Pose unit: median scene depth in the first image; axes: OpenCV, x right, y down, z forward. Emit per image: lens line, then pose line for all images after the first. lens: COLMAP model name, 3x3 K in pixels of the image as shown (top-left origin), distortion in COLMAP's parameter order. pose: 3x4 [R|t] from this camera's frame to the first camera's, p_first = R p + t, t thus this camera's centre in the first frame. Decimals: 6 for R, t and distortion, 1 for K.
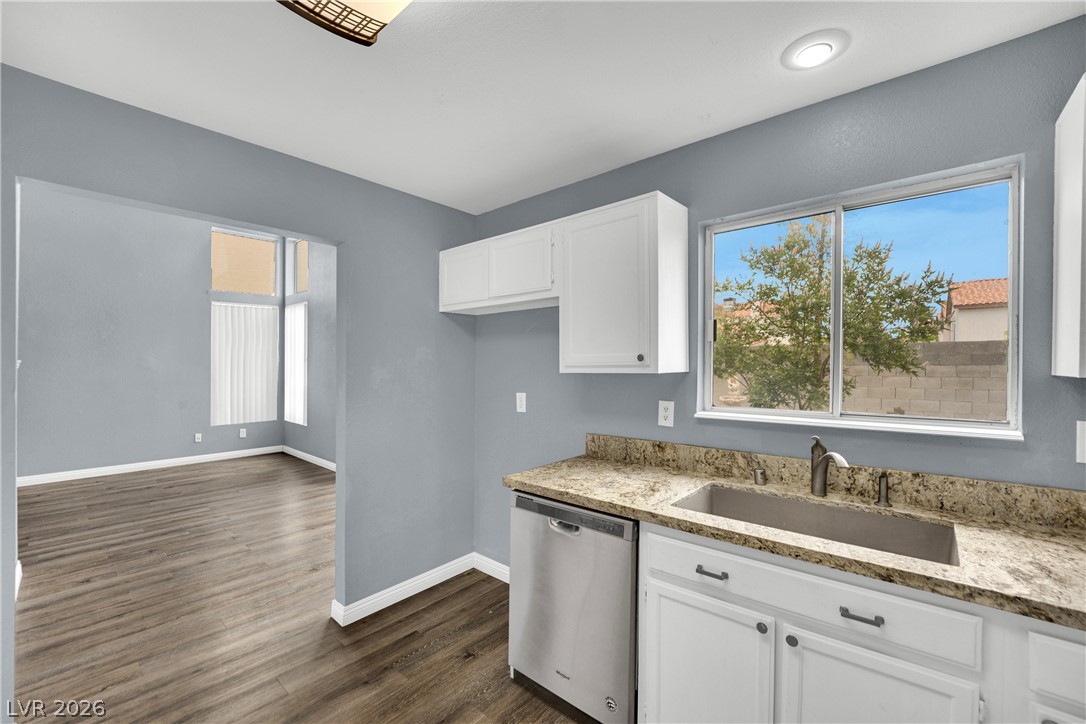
lens RADIAL K [[447.8, 0, 546.3], [0, 447.8, 384.2], [0, 0, 1]] dist [-0.017007, -0.000130]
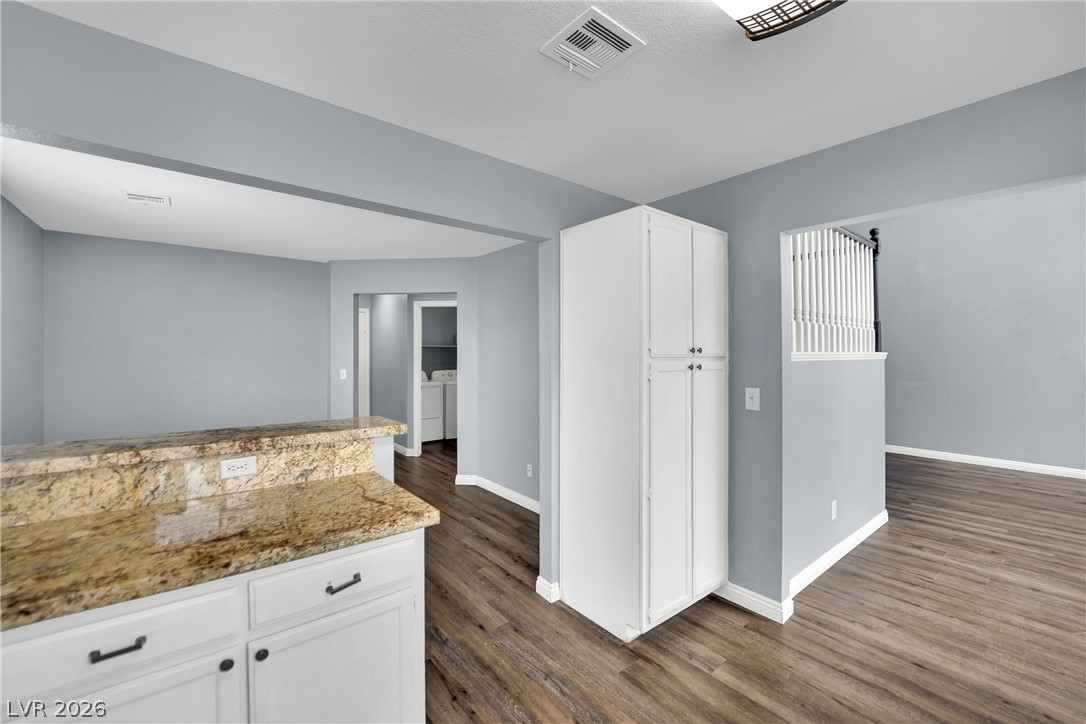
lens RADIAL K [[439.5, 0, 543.0], [0, 439.5, 362.0], [0, 0, 1]] dist [-0.013594, 0.000317]
pose [[-0.172843, 0.012628, -0.984868, 0.209201], [-0.045255, 0.998760, 0.020748, -0.006994], [0.983909, 0.048157, -0.172057, 0.211624]]
